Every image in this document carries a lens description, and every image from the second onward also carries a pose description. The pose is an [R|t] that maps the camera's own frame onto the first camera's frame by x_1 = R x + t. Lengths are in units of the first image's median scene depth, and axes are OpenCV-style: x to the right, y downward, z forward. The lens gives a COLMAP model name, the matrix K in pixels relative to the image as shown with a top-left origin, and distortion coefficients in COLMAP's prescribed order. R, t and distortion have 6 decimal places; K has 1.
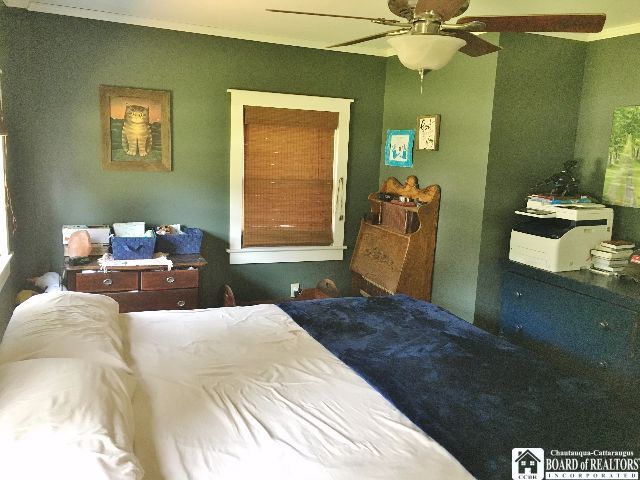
lens RADIAL K [[547.0, 0, 320.0], [0, 547.0, 240.0], [0, 0, 1]] dist [0.105572, -0.138684]
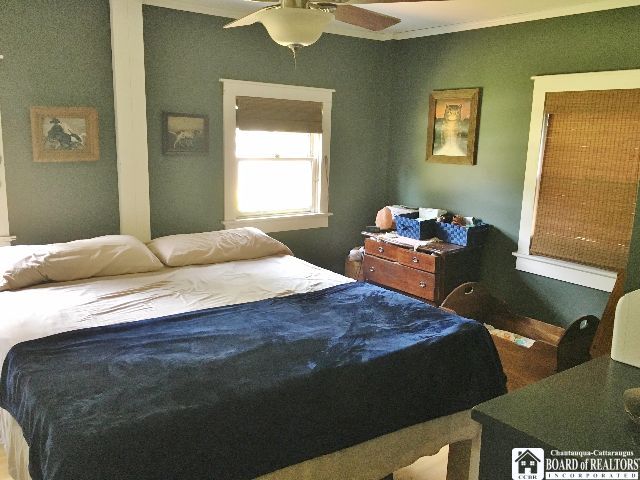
lens RADIAL K [[547.0, 0, 320.0], [0, 547.0, 240.0], [0, 0, 1]] dist [0.105572, -0.138684]
pose [[0.255010, 0.150668, -0.955128, 0.653637], [-0.177808, 0.978248, 0.106842, -0.045762], [0.950449, 0.142584, 0.276253, 0.448938]]
